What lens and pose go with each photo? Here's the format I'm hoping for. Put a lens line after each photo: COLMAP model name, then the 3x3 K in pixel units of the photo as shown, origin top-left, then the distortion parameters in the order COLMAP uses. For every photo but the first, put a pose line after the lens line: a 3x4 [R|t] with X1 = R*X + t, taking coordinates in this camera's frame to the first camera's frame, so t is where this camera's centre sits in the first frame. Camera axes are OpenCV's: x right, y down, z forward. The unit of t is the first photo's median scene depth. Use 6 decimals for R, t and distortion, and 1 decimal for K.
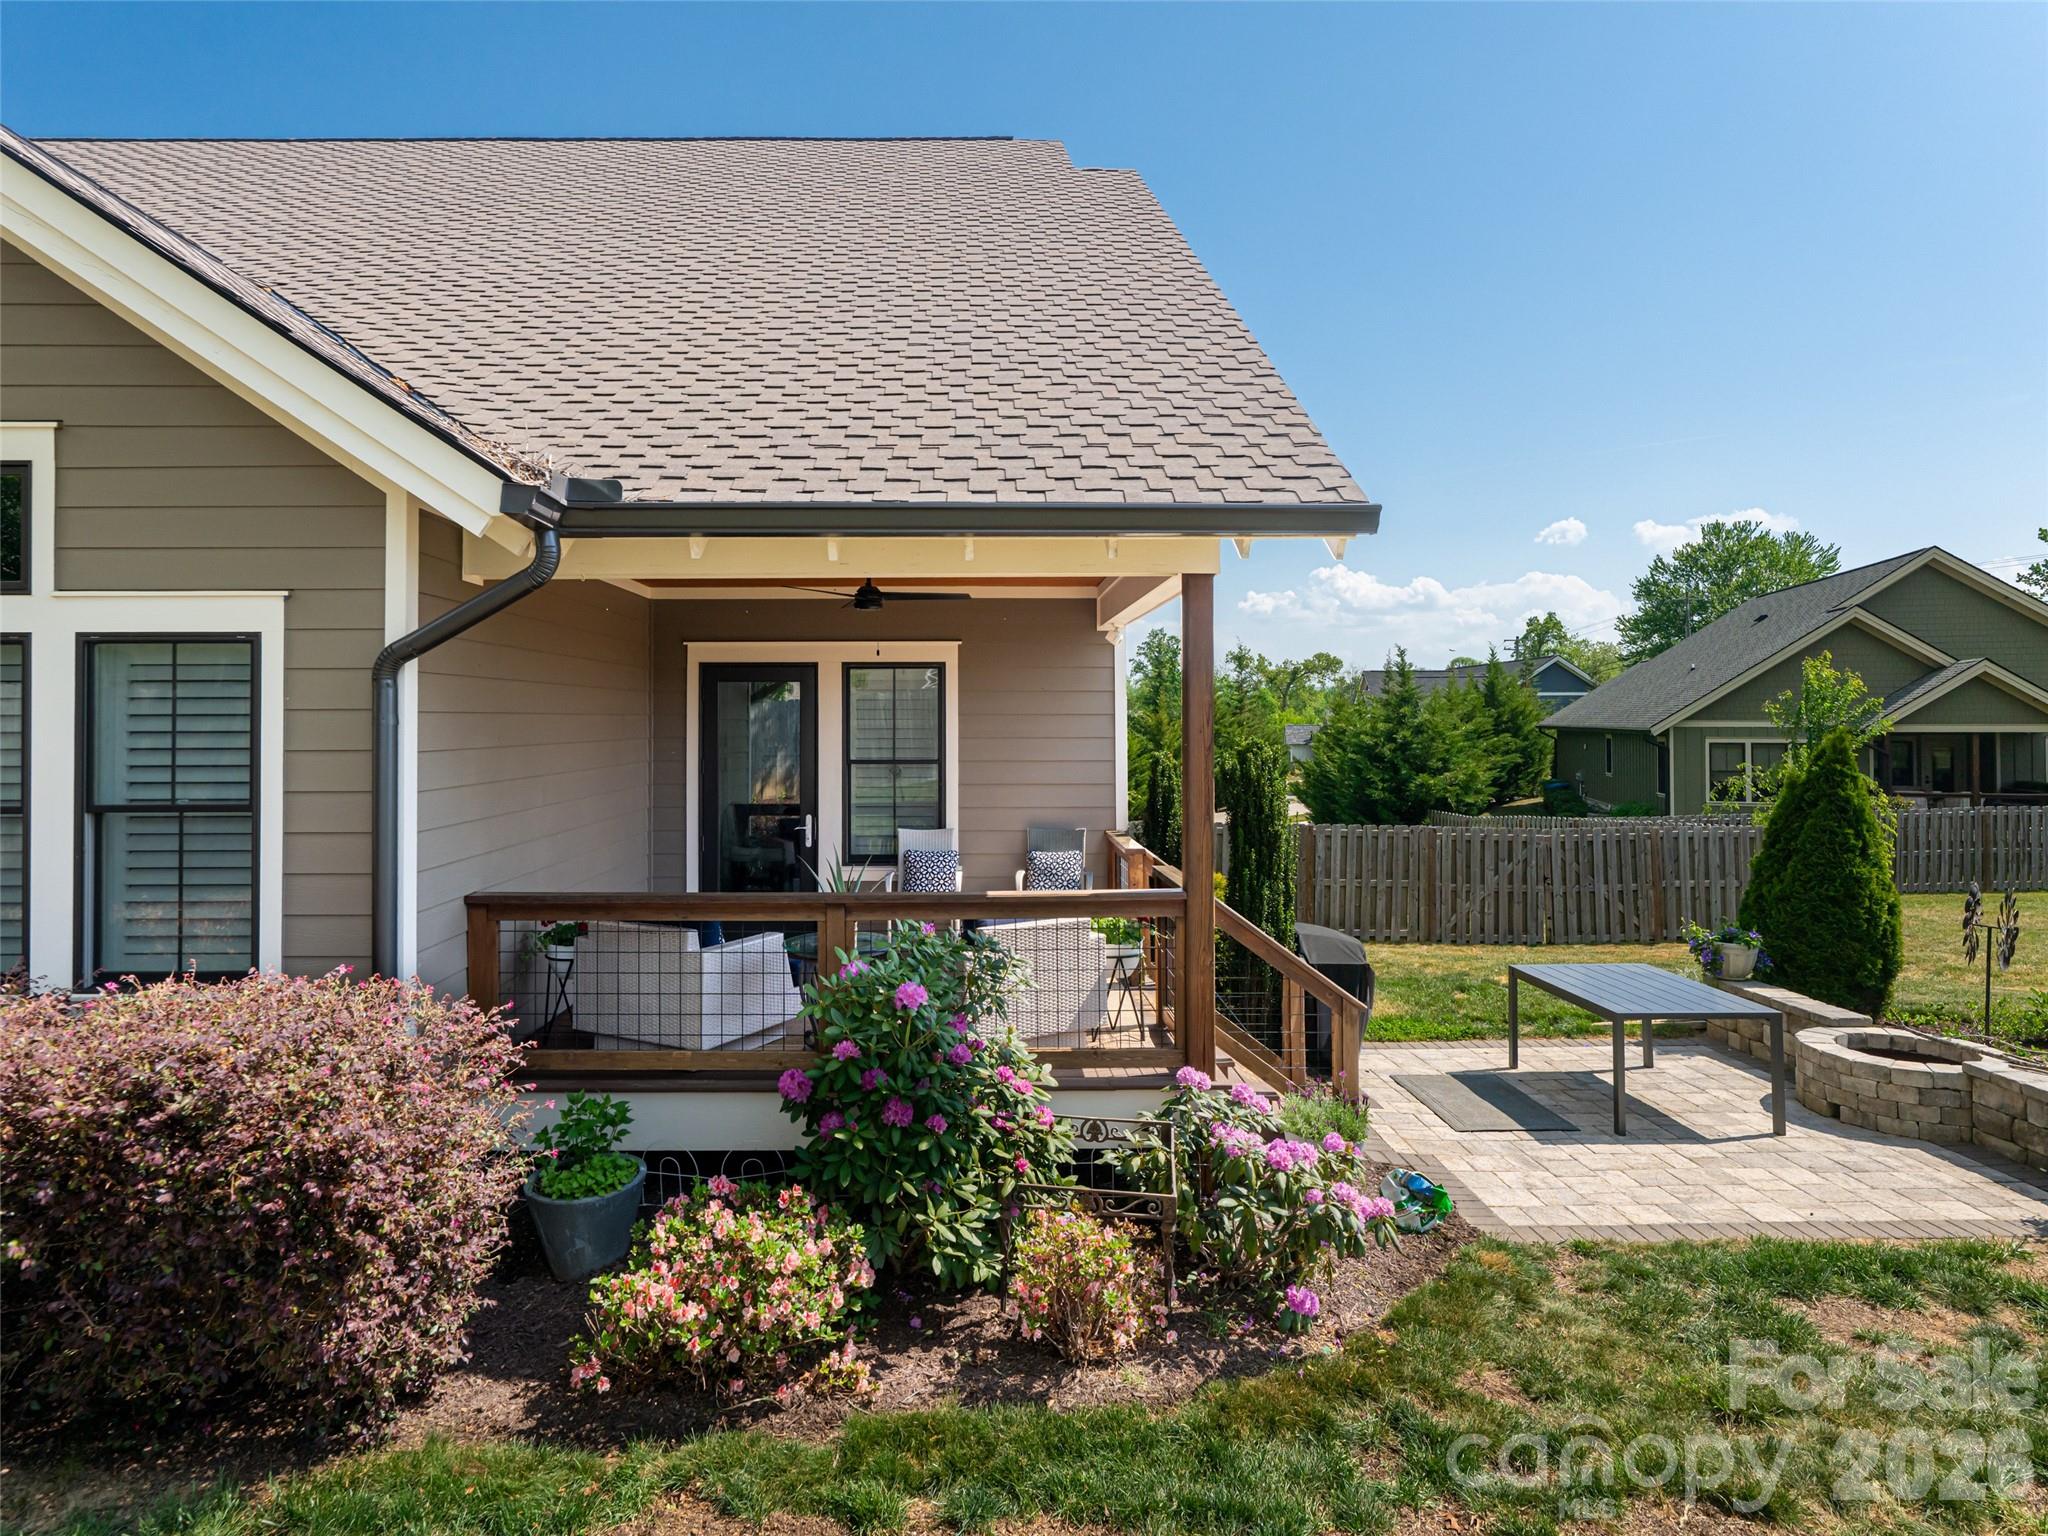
lens RADIAL K [[1167.7, 0, 973.6], [0, 1167.7, 707.0], [0, 0, 1]] dist [-0.000687, 0.001235]
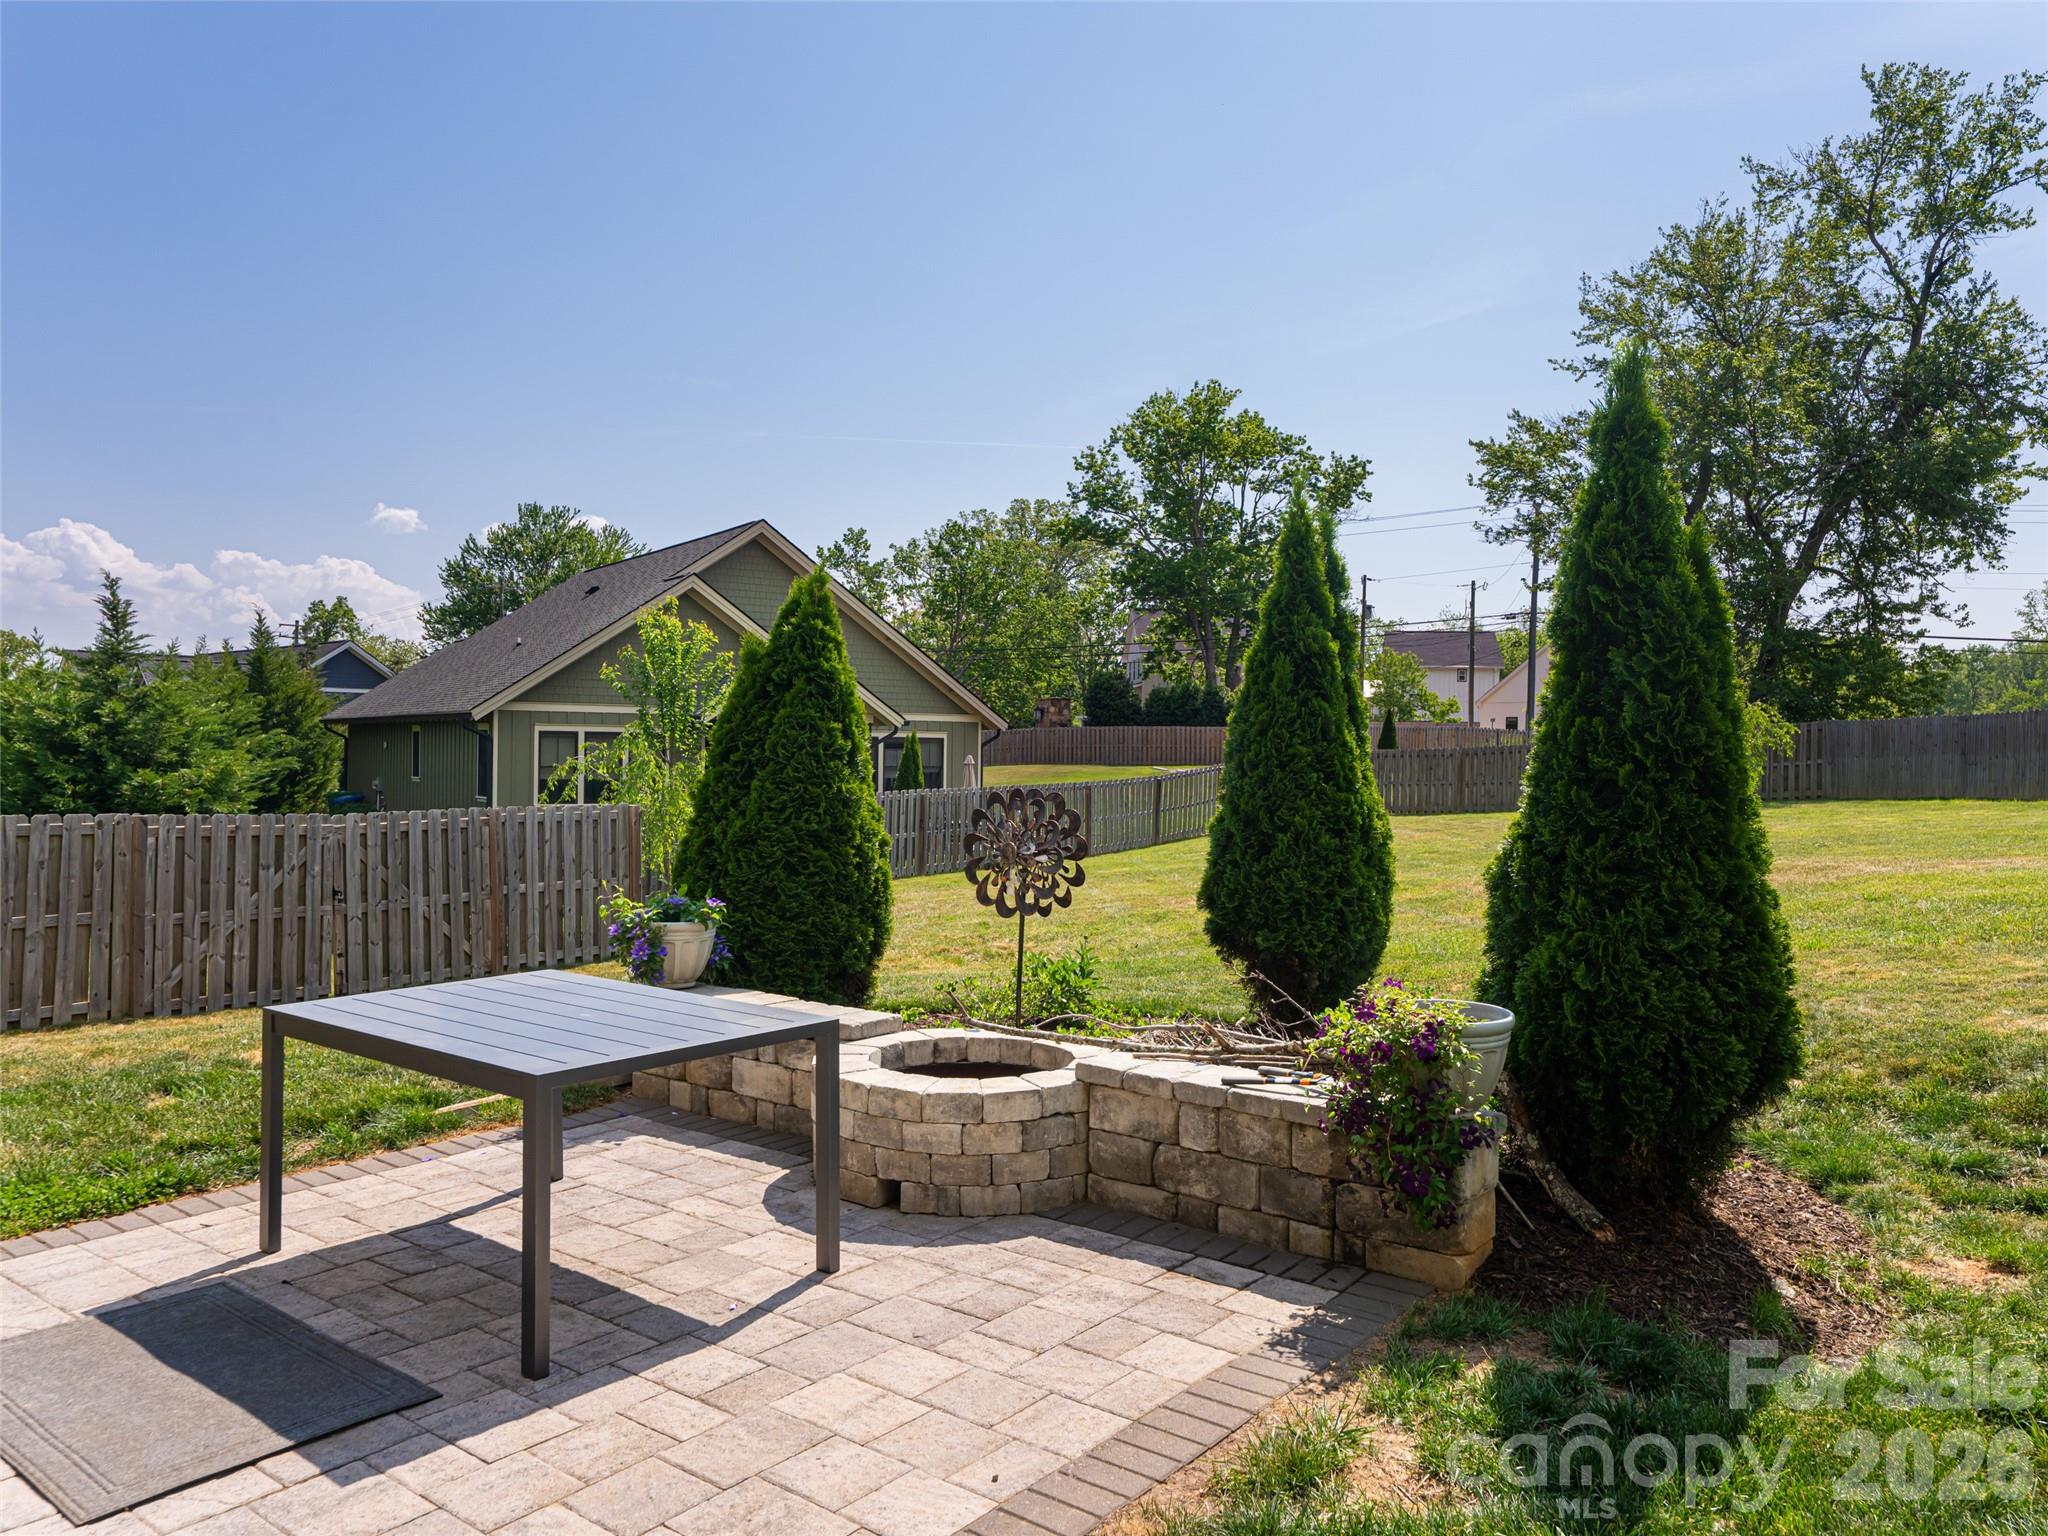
lens RADIAL K [[1460.3, 0, 1024.0], [0, 1460.3, 768.0], [0, 0, 1]] dist [-0.002137, 0.001785]
pose [[0.622278, 0.003589, 0.782788, 0.105794], [-0.025644, 0.999546, 0.015803, 0.057994], [-0.782376, -0.029908, 0.622088, 0.224632]]
